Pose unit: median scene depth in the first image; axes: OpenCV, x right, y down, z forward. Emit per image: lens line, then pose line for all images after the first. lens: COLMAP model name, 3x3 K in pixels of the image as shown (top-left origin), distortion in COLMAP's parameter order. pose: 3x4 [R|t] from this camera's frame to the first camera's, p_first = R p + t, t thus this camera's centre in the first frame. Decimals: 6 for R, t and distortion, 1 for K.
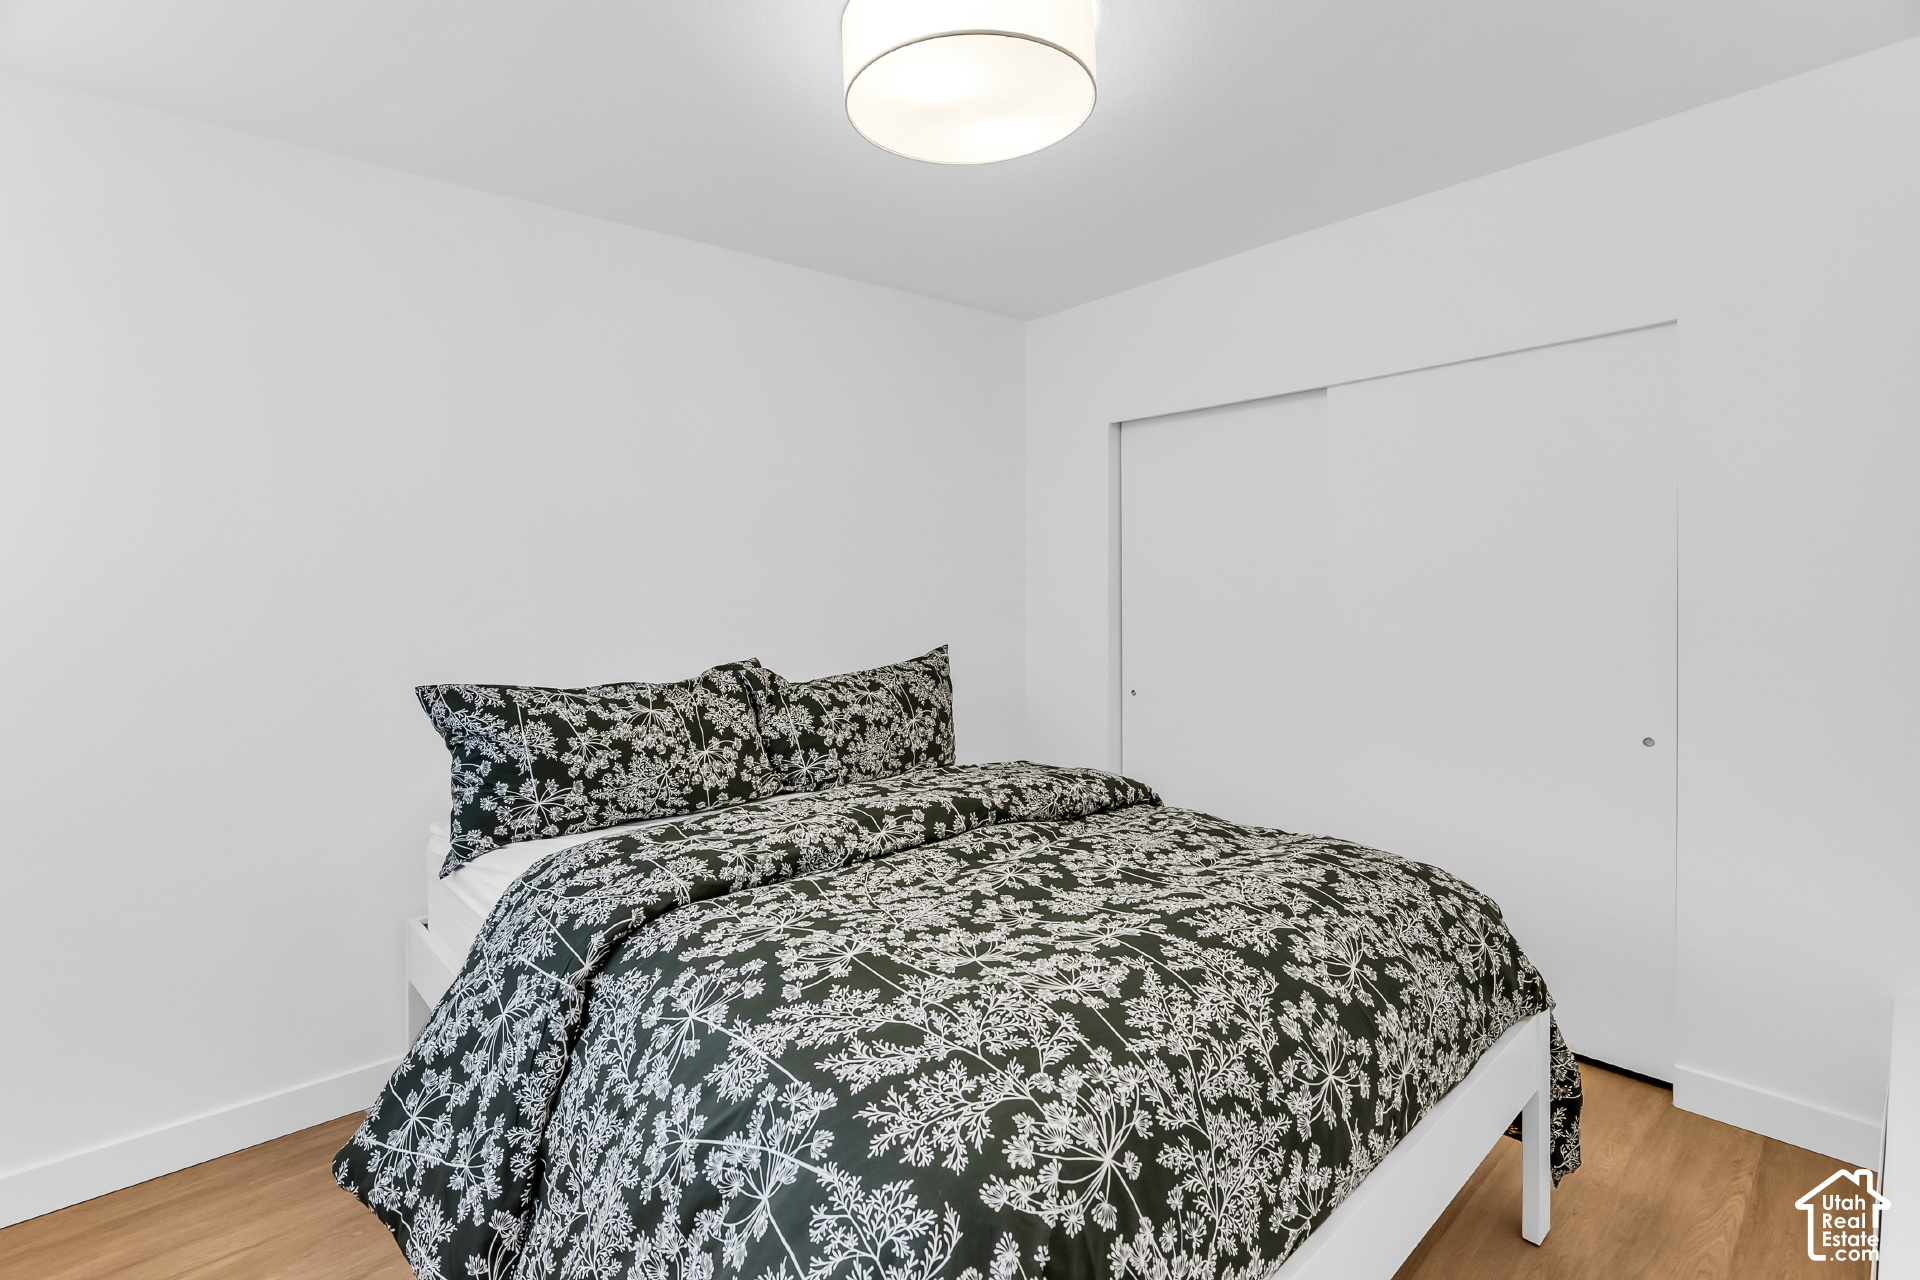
lens RADIAL K [[883.5, 0, 958.9], [0, 883.5, 614.1], [0, 0, 1]] dist [-0.001528, 0.000516]
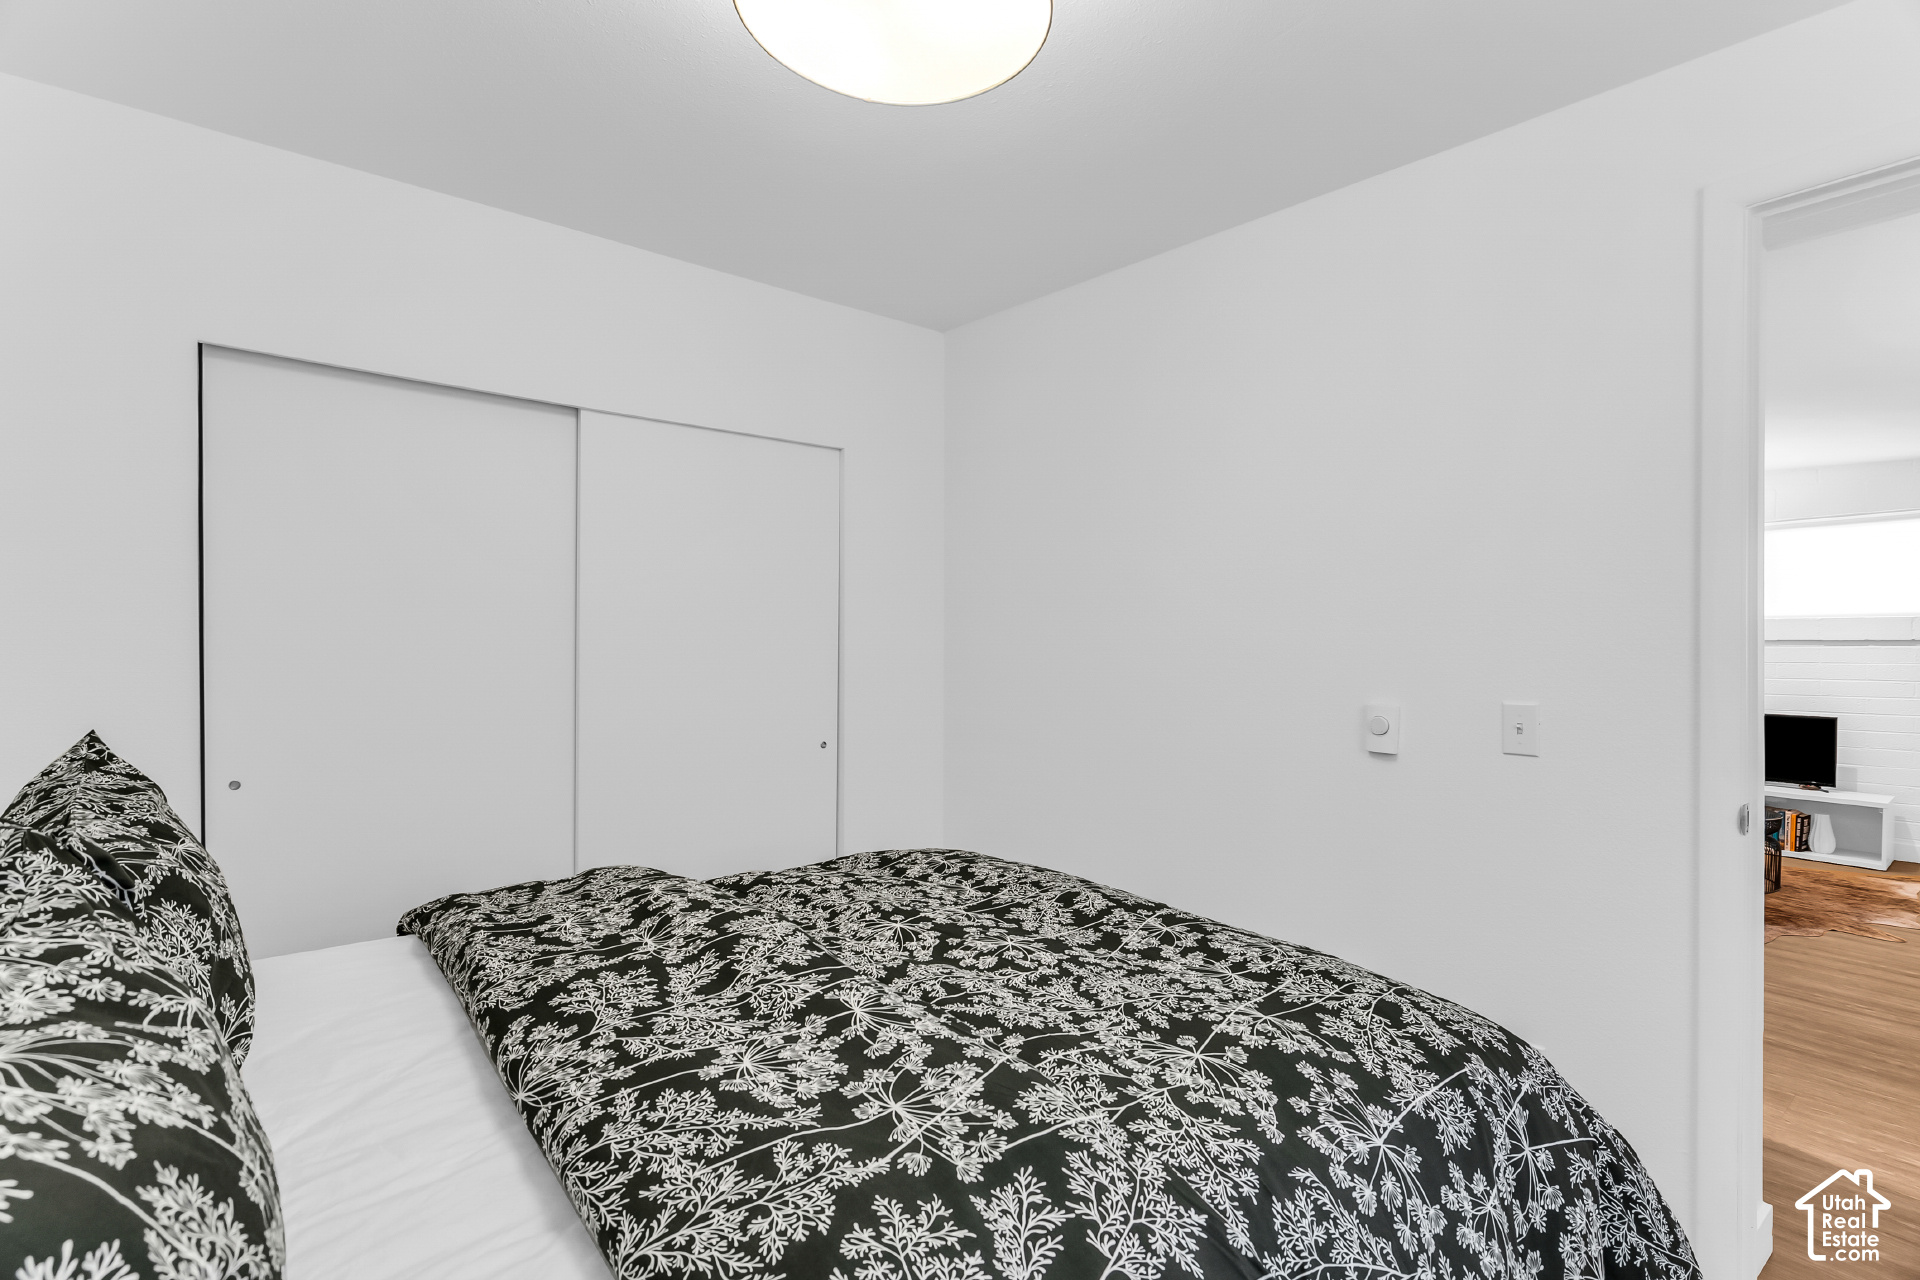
lens RADIAL K [[873.7, 0, 955.9], [0, 873.7, 643.6], [0, 0, 1]] dist [-0.001927, 0.000206]
pose [[0.079652, 0.004728, 0.996812, -0.897586], [0.003990, 0.999979, -0.005062, -0.014006], [-0.996815, 0.004380, 0.079631, 1.026942]]
